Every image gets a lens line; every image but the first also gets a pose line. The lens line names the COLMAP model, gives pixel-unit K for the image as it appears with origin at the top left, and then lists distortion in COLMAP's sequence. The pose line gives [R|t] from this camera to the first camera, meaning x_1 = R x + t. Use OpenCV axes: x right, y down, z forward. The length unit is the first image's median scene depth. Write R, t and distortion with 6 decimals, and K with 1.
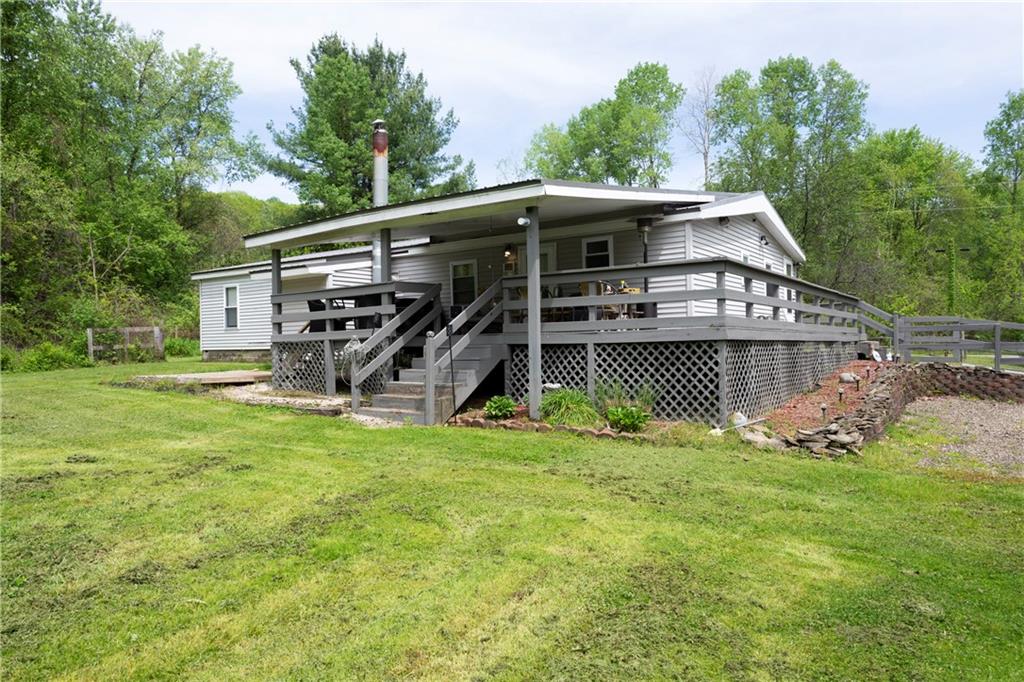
lens RADIAL K [[673.5, 0, 512.0], [0, 673.5, 341.0], [0, 0, 1]] dist [-0.005125, 0.000658]
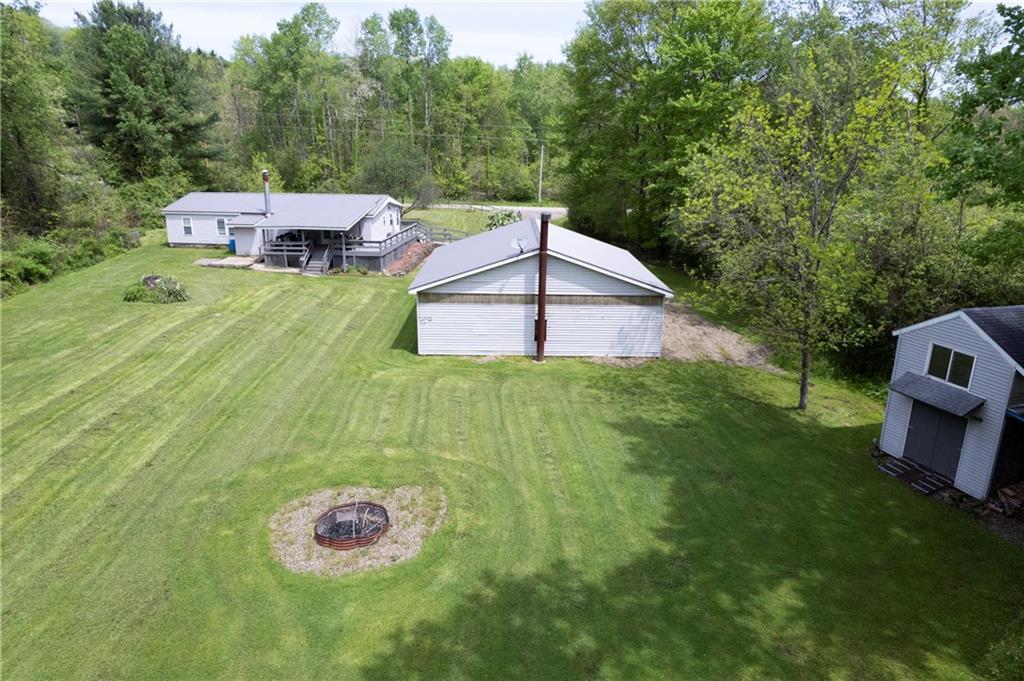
lens RADIAL K [[652.2, 0, 520.5], [0, 652.2, 332.8], [0, 0, 1]] dist [-0.071265, 0.065722]
pose [[0.857376, -0.112596, 0.502223, -0.268899], [-0.038587, 0.958969, 0.280871, -0.174651], [-0.513242, -0.260192, 0.817853, -0.759705]]
